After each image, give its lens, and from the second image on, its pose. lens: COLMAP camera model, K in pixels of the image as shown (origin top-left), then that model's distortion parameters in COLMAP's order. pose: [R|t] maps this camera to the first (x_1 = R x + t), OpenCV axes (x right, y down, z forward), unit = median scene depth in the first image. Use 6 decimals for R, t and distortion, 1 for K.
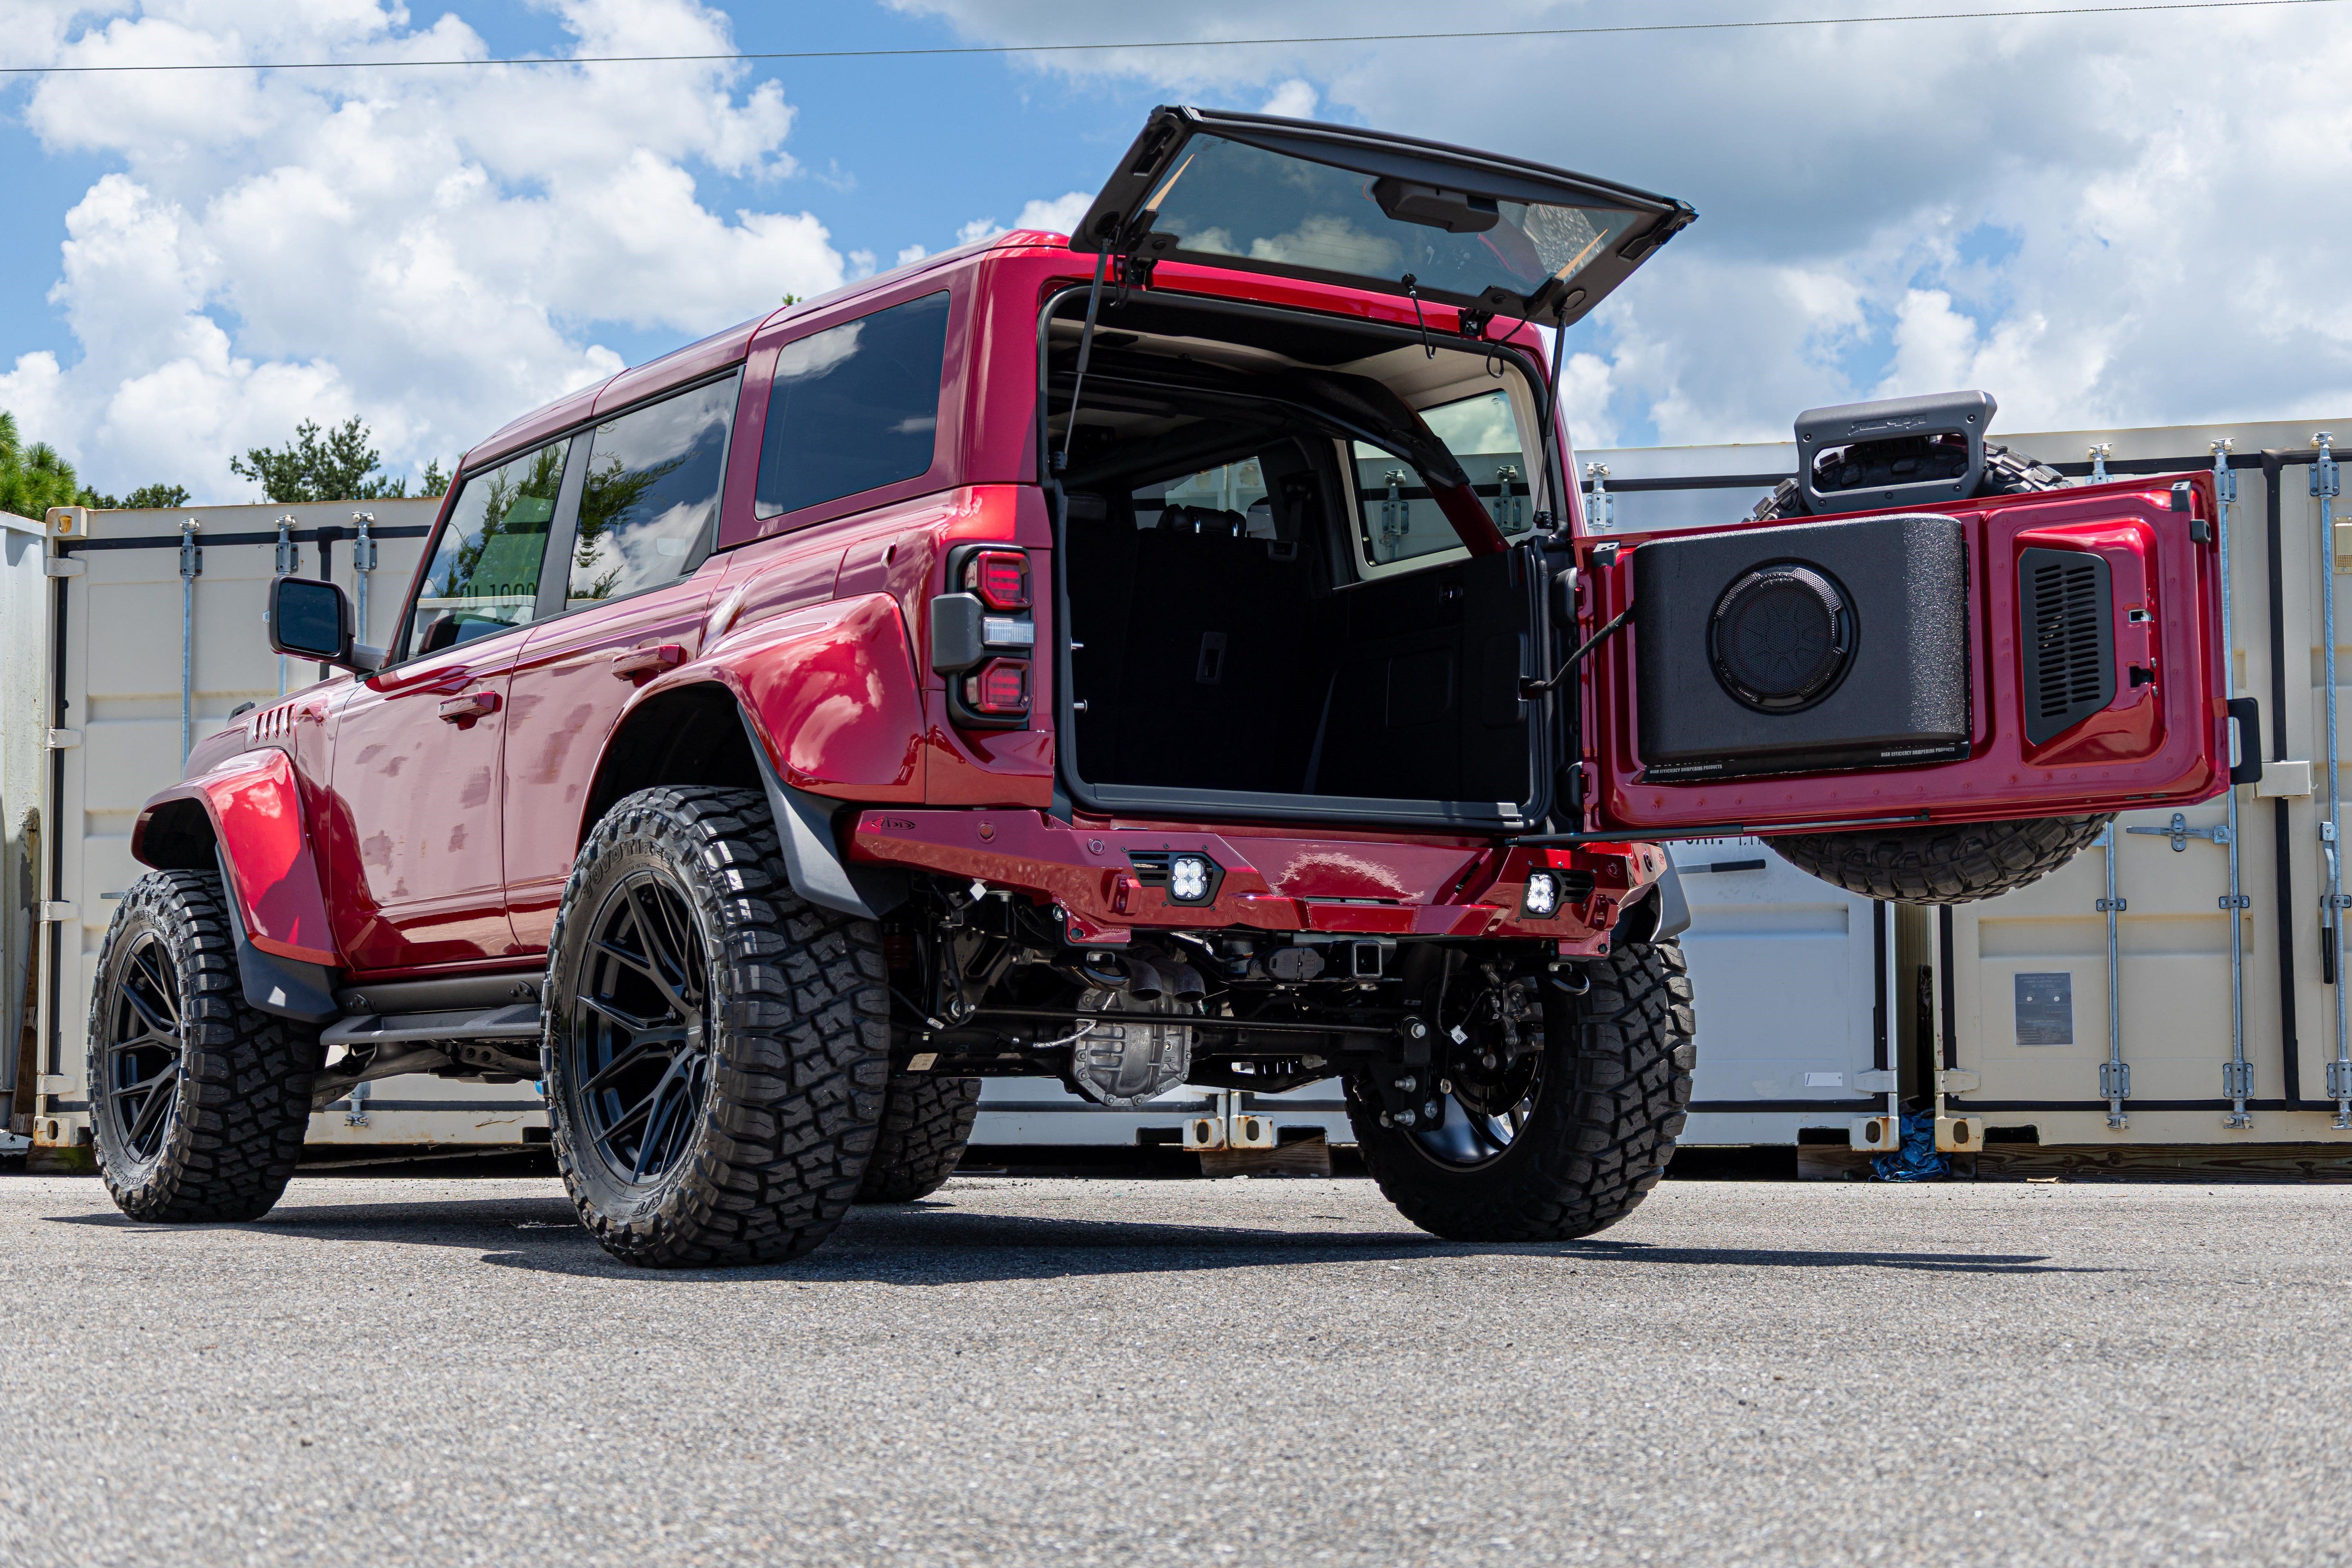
lens RADIAL K [[3585.4, 0, 1174.4], [0, 3585.4, 794.7], [0, 0, 1]] dist [-0.059205, 0.189438]
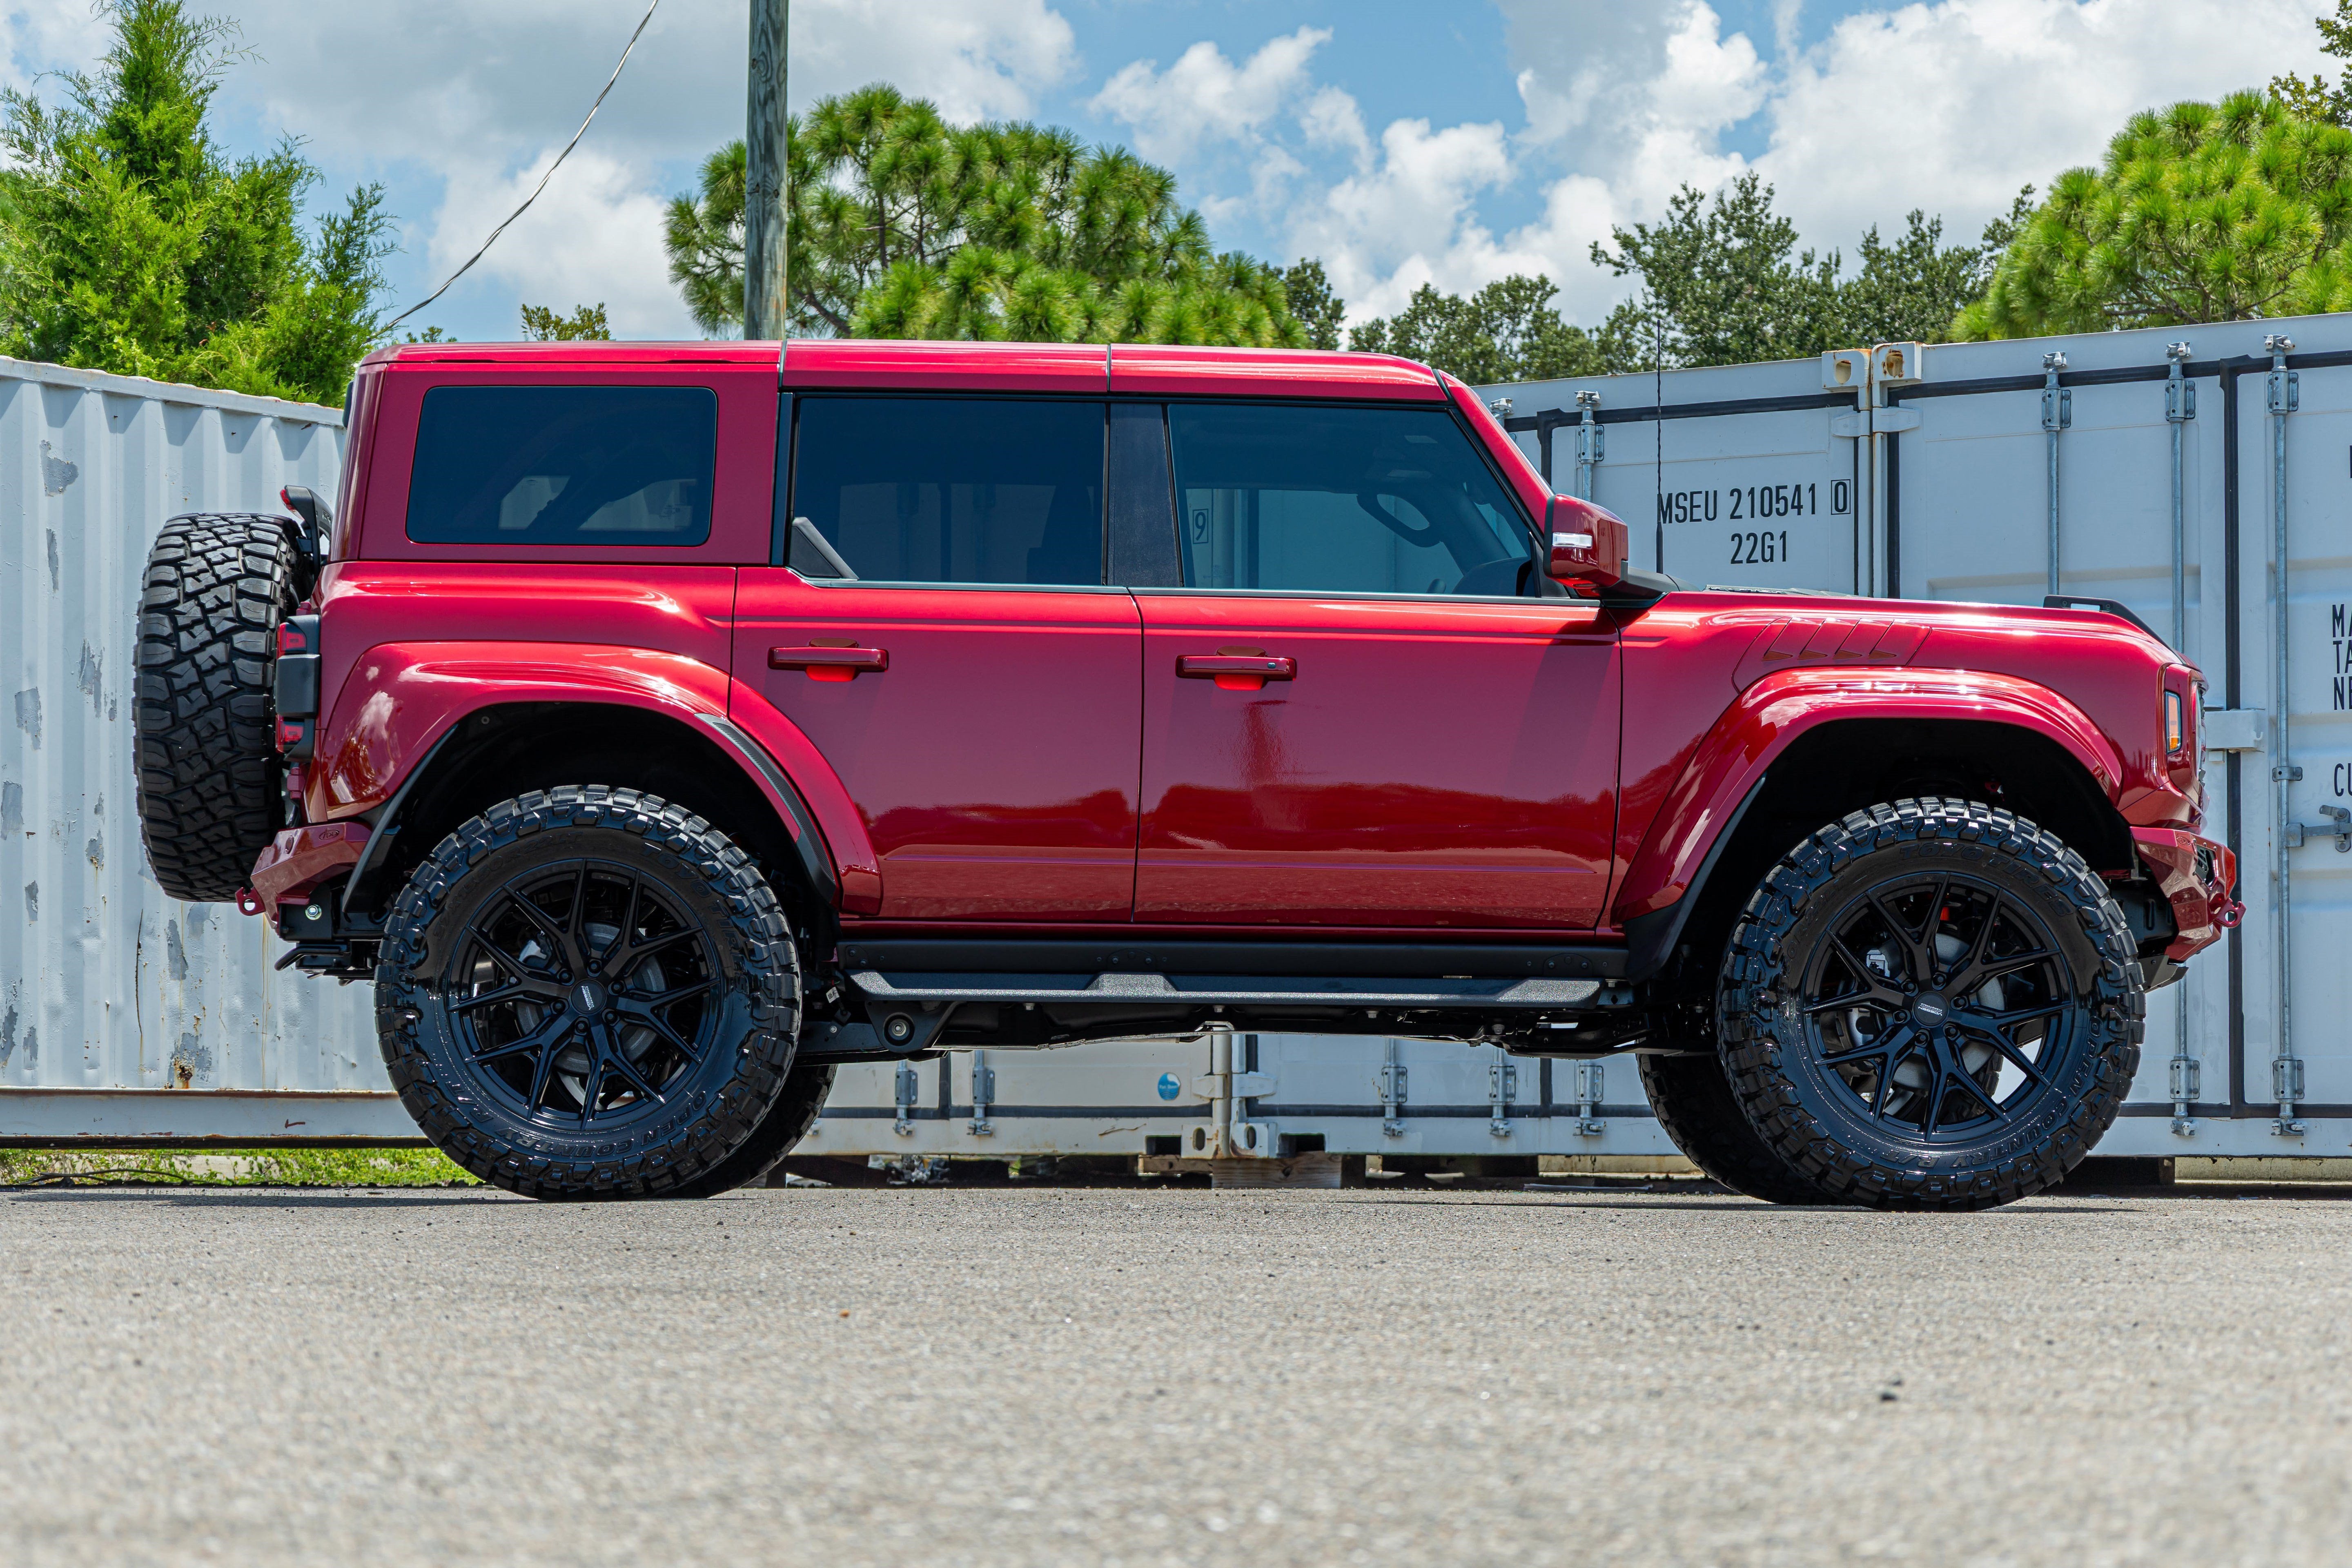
lens RADIAL K [[5686.4, 0, 1179.5], [0, 5686.4, 796.3], [0, 0, 1]] dist [-0.022079, -0.376268]
pose [[0.929777, -0.017554, -0.367703, 0.631285], [0.023749, 0.999642, 0.012328, -0.014465], [0.367355, -0.020195, 0.929861, -0.549964]]
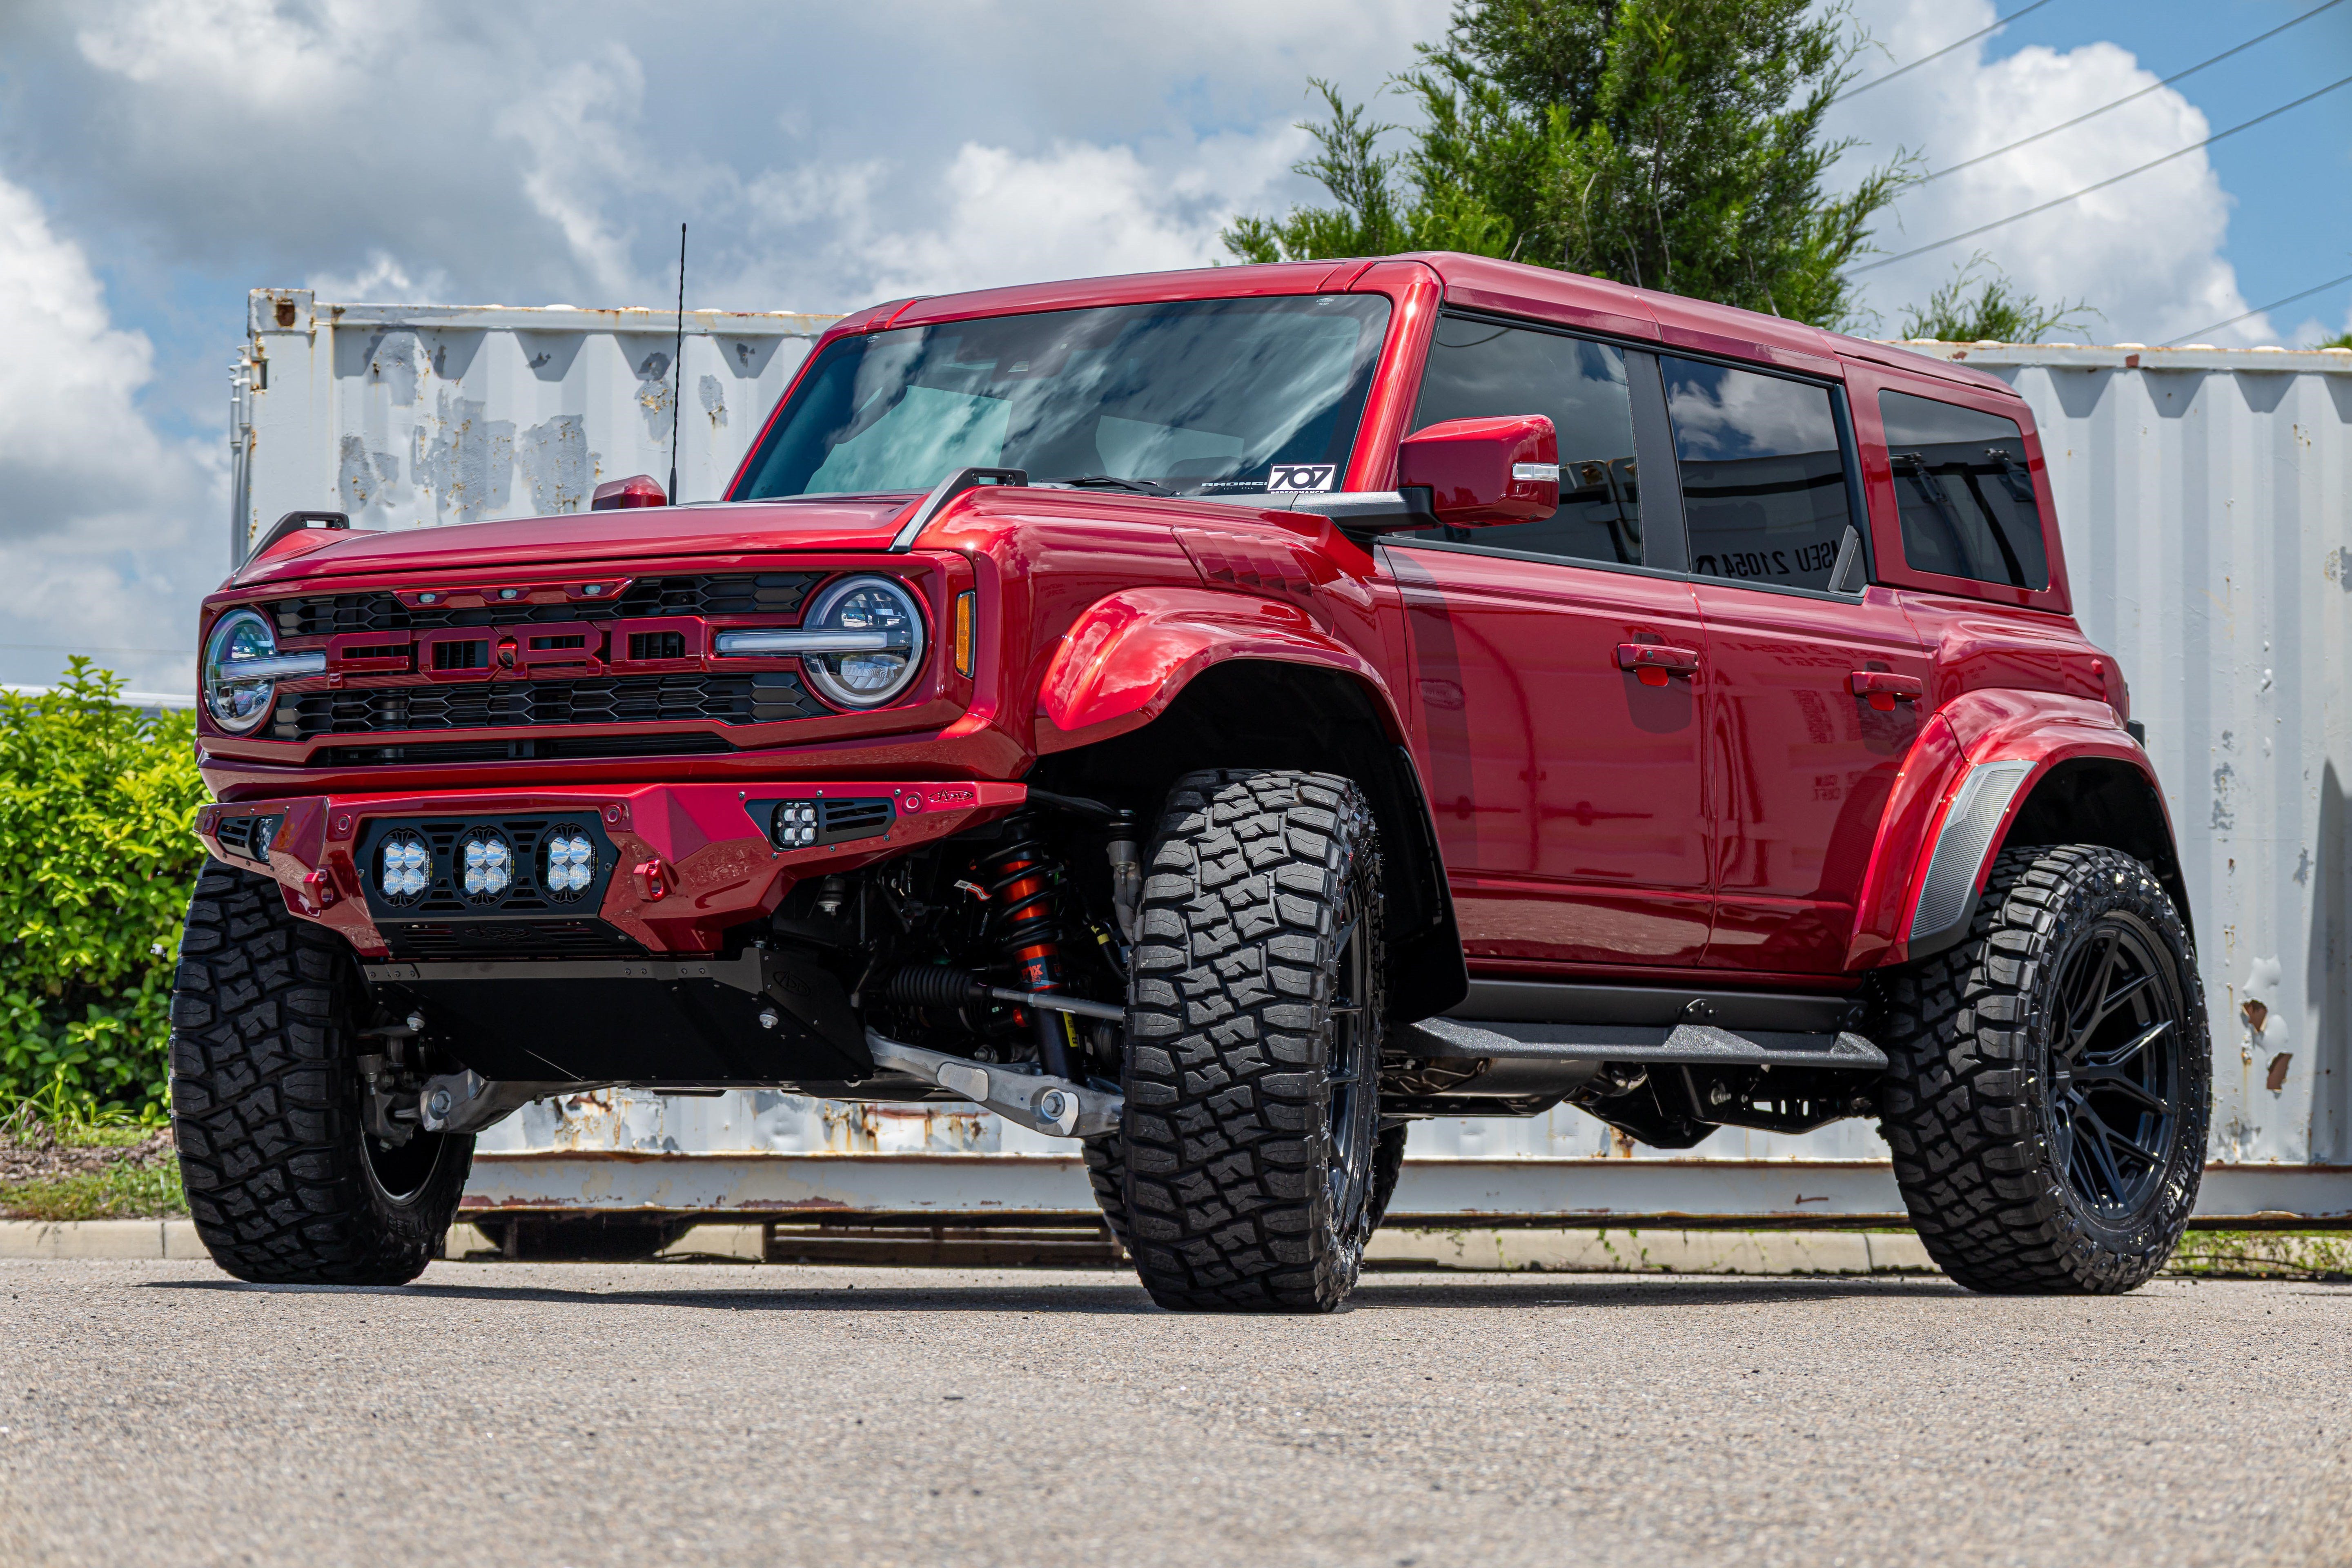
lens RADIAL K [[6661.0, 0, 1186.2], [0, 6661.0, 789.7], [0, 0, 1]] dist [-0.036991, 0.081226]
pose [[0.372638, -0.052362, -0.926498, 1.565272], [0.063914, 0.997484, -0.030668, 0.063136], [0.925773, -0.047789, 0.375047, 0.533987]]
